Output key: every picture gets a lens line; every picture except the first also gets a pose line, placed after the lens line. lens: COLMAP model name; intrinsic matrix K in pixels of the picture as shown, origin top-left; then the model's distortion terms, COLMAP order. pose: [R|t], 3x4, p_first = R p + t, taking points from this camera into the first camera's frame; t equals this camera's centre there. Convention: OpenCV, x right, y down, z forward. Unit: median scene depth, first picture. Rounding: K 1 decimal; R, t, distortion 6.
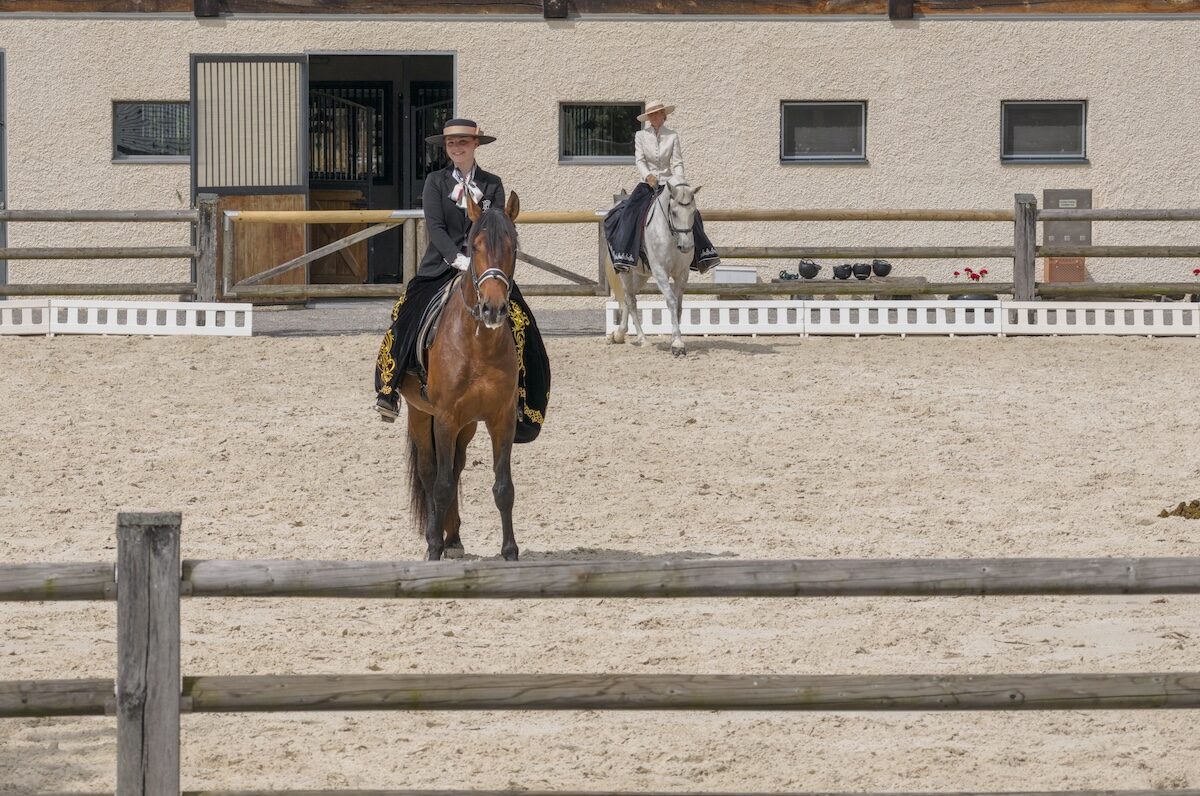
lens RADIAL K [[5808.3, 0, 600.0], [0, 5808.3, 398.0], [0, 0, 1]] dist [0.484178, -2.599019]
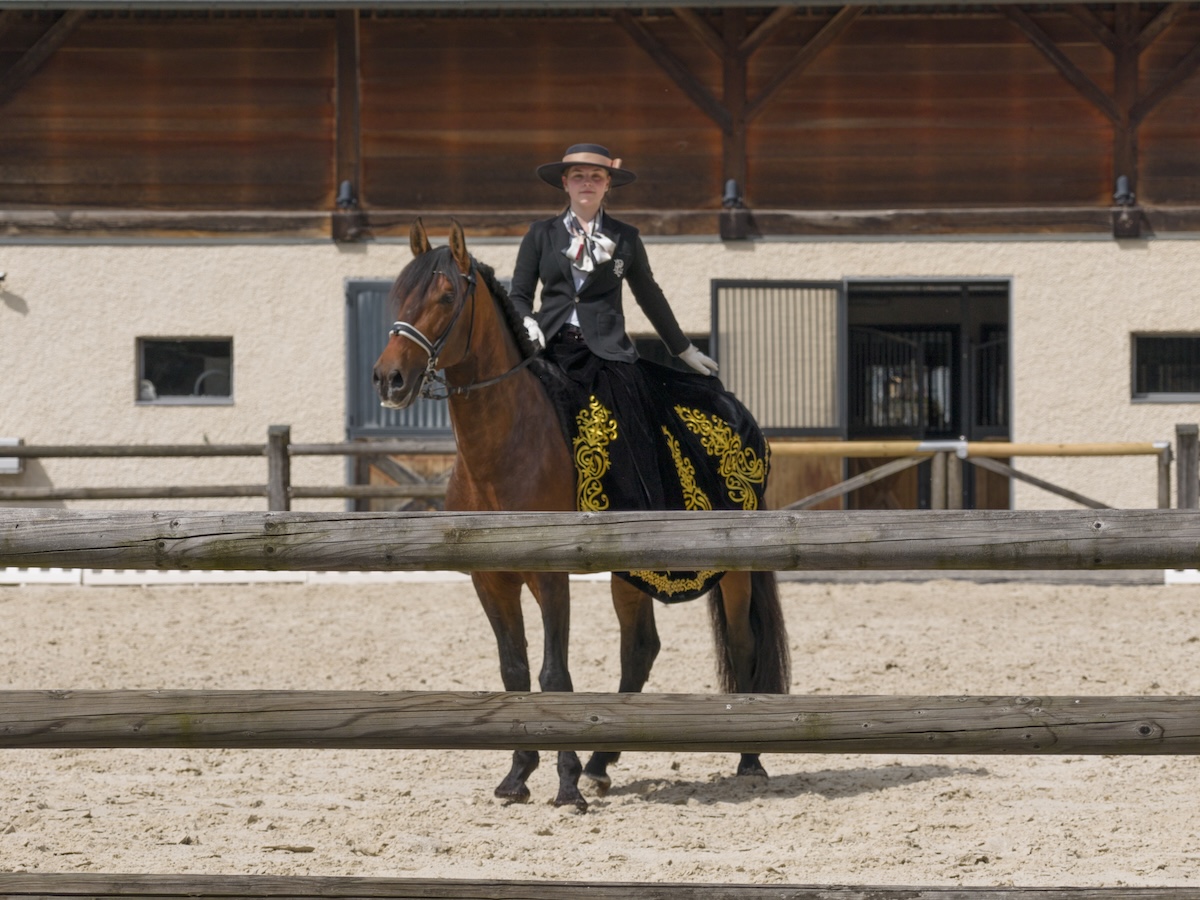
lens RADIAL K [[5839.9, 0, 600.0], [0, 5839.9, 450.0], [0, 0, 1]] dist [0.463882, 3.660621]
pose [[0.991699, -0.002045, -0.128567, 0.027967], [-0.005115, 0.998455, -0.055337, 0.016804], [0.128481, 0.055535, 0.990156, 0.111928]]
